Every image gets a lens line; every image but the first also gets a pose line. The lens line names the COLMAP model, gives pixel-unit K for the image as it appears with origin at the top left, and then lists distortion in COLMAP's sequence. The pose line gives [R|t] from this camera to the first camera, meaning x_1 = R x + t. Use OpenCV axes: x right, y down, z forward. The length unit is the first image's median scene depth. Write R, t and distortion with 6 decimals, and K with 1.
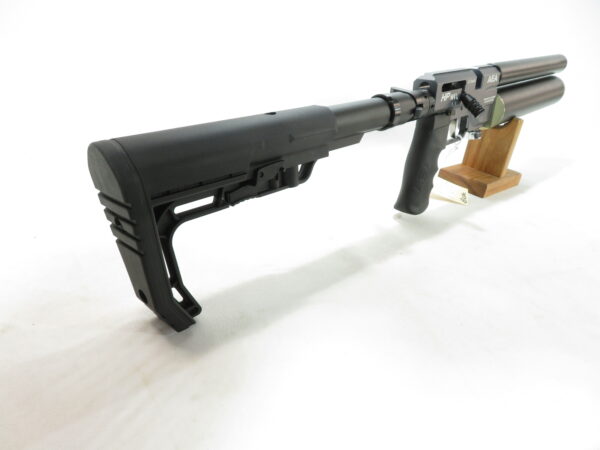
lens RADIAL K [[413.8, 0, 300.2], [0, 413.8, 212.5], [0, 0, 1]] dist [-0.000447, 0.000906]
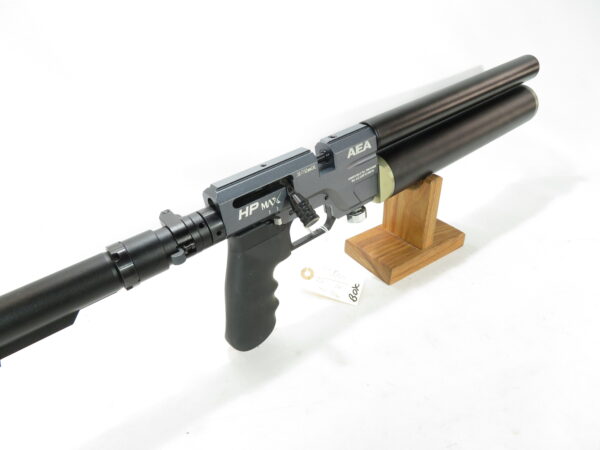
lens RADIAL K [[413.8, 0, 300.2], [0, 413.8, 212.5], [0, 0, 1]] dist [-0.000447, 0.000906]
pose [[0.980678, -0.053222, -0.188252, 0.416391], [0.073814, 0.991821, 0.104125, -0.250849], [0.181170, -0.116009, 0.976585, 0.231042]]
